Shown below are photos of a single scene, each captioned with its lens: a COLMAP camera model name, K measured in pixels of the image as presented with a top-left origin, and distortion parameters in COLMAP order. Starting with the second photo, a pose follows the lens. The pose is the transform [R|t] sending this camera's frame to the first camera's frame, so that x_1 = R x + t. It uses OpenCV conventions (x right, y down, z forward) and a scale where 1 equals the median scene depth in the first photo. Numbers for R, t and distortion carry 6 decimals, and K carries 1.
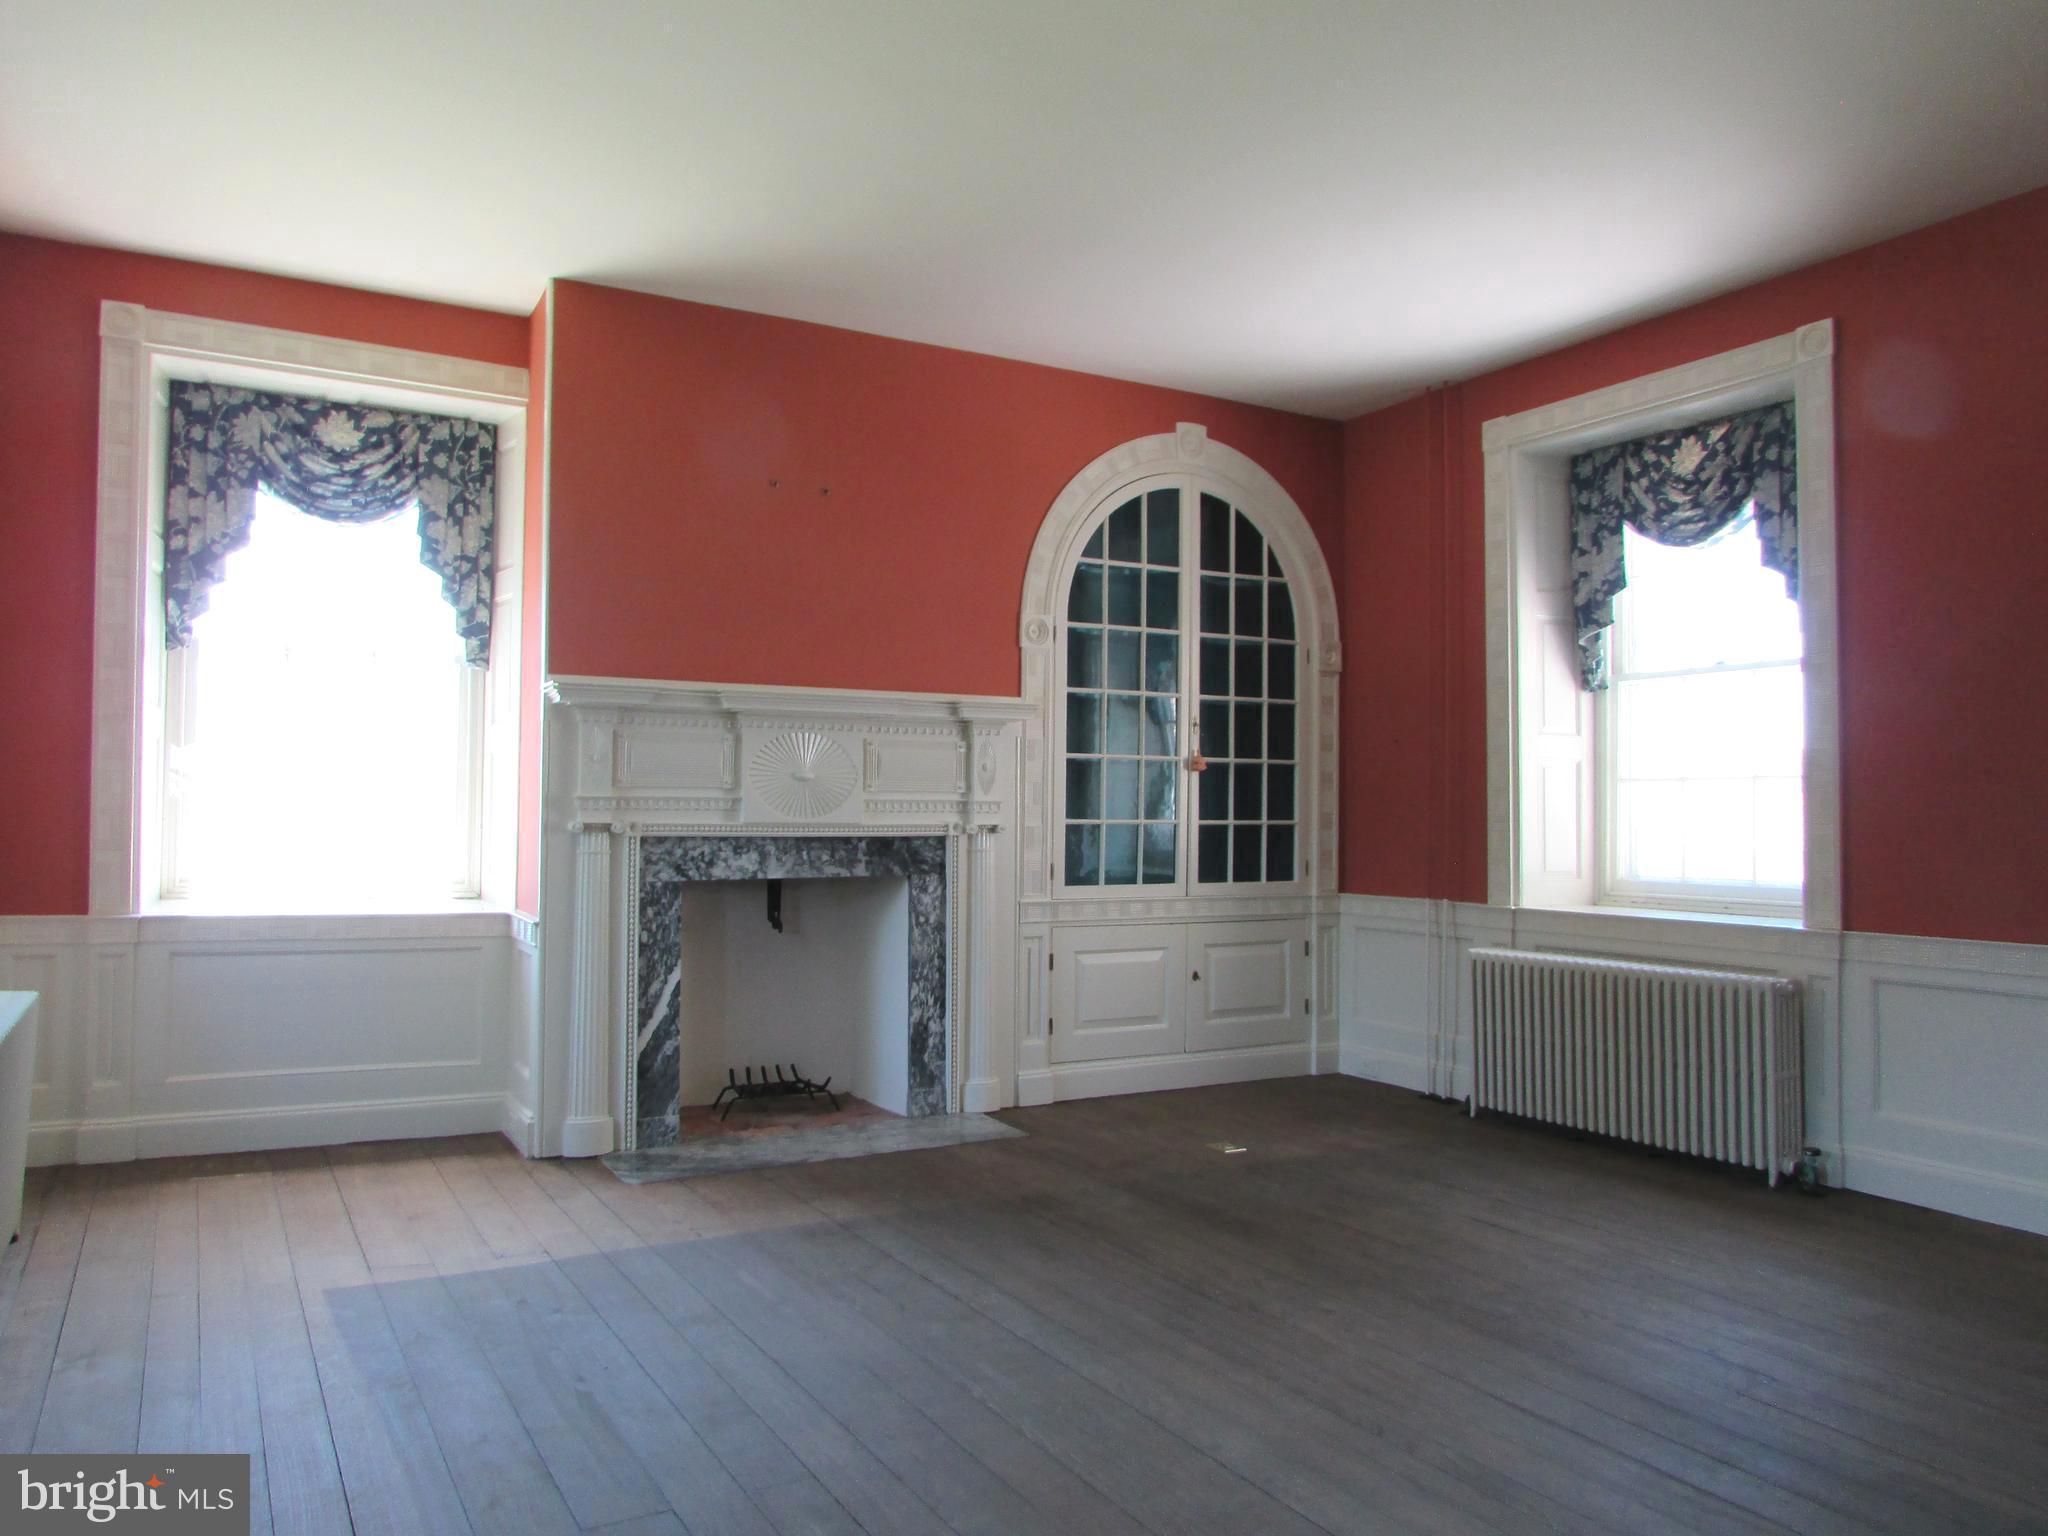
lens RADIAL K [[1455.2, 0, 1020.8], [0, 1455.2, 774.6], [0, 0, 1]] dist [-0.025263, -0.002605]
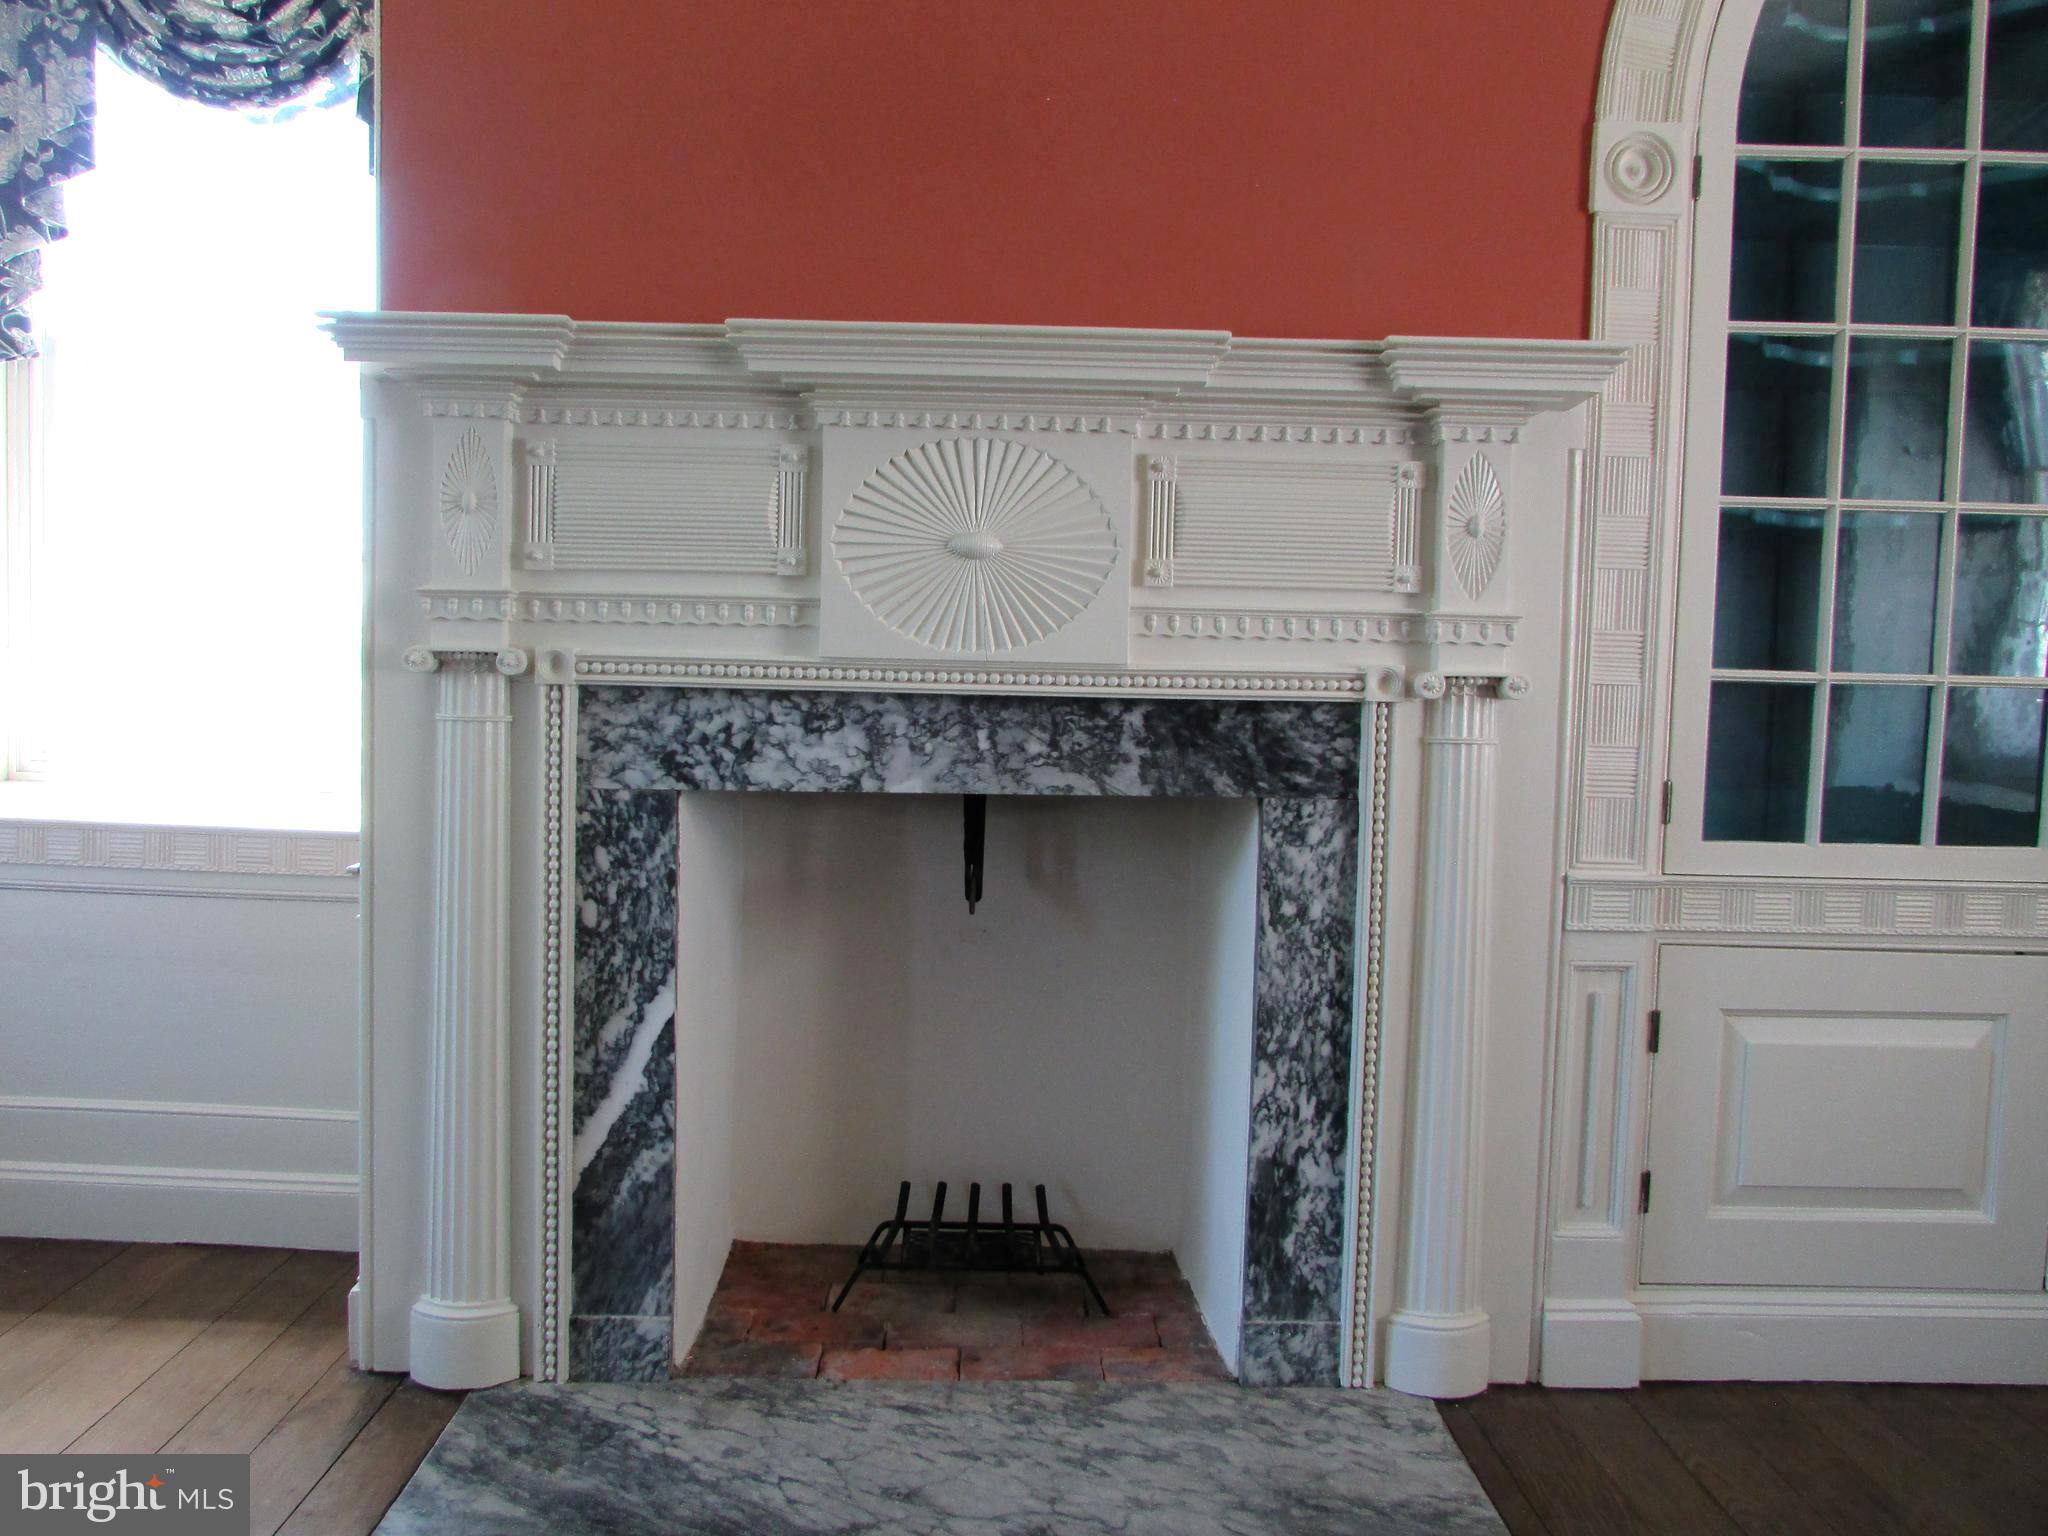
lens RADIAL K [[1455.2, 0, 1020.8], [0, 1455.2, 774.6], [0, 0, 1]] dist [-0.025263, -0.002605]
pose [[0.879606, 0.041048, -0.473929, 0.056528], [-0.004483, 0.996941, 0.078026, 0.031997], [0.475682, -0.066507, 0.877100, 0.622253]]
